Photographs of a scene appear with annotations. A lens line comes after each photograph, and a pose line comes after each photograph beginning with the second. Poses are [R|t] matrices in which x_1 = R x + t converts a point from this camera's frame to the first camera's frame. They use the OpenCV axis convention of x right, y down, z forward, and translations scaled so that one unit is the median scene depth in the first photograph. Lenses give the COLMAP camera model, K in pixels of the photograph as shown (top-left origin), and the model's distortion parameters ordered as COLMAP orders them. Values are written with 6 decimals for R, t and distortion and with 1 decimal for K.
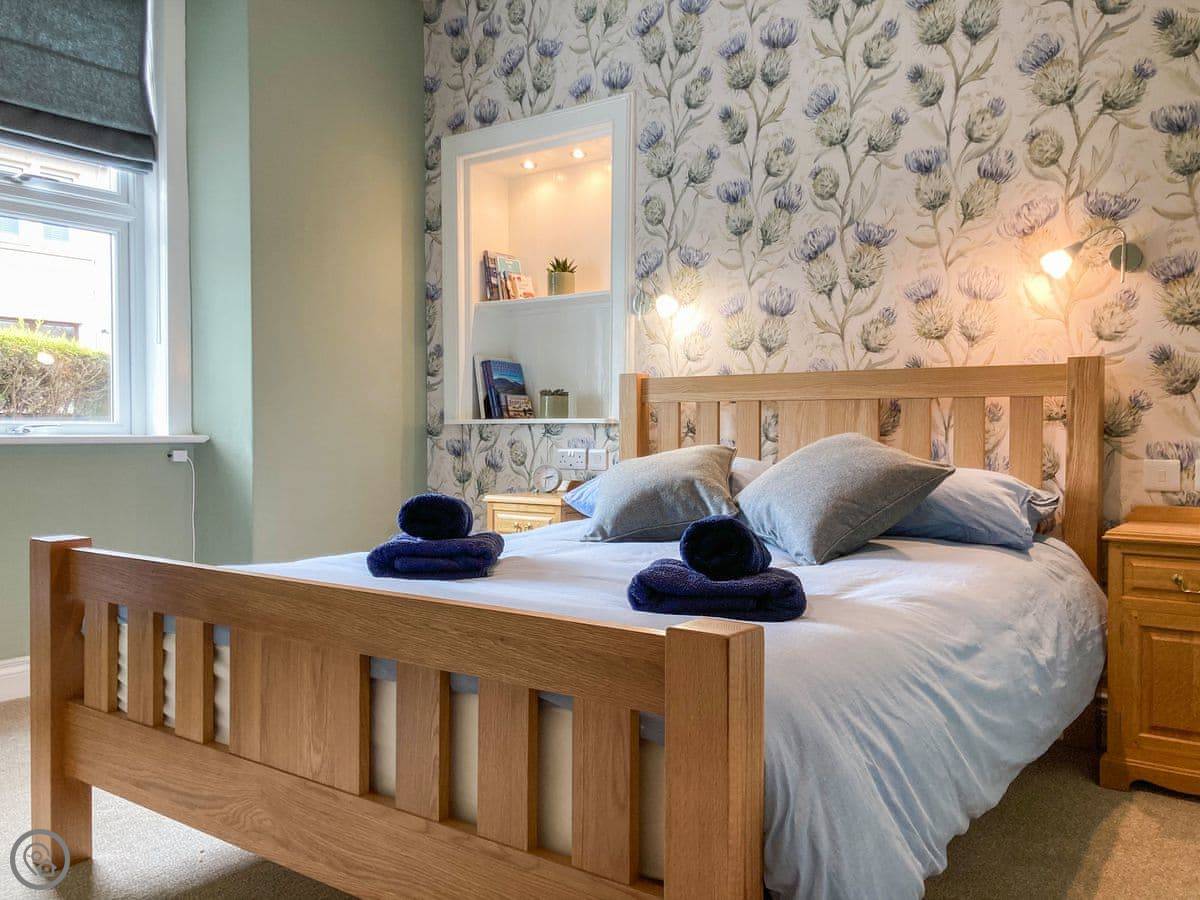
lens RADIAL K [[1068.1, 0, 515.1], [0, 1068.1, 447.1], [0, 0, 1]] dist [0.011318, -0.004872]
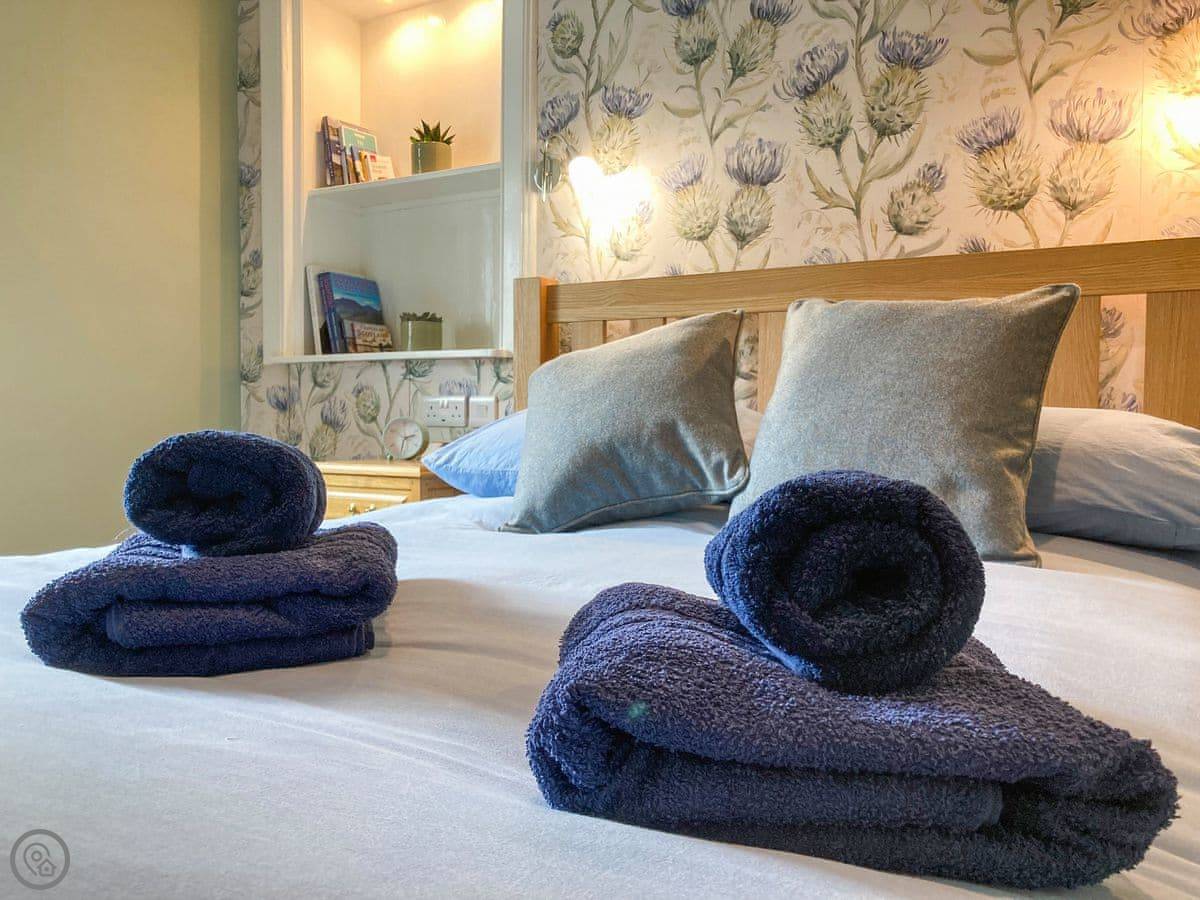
lens RADIAL K [[1068.1, 0, 537.2], [0, 1068.1, 450.3], [0, 0, 1]] dist [0.011318, -0.004872]
pose [[0.993309, -0.000755, 0.115488, 0.036381], [-0.001308, 0.999841, 0.017784, 0.026459], [-0.115483, -0.017816, 0.993150, 0.349162]]
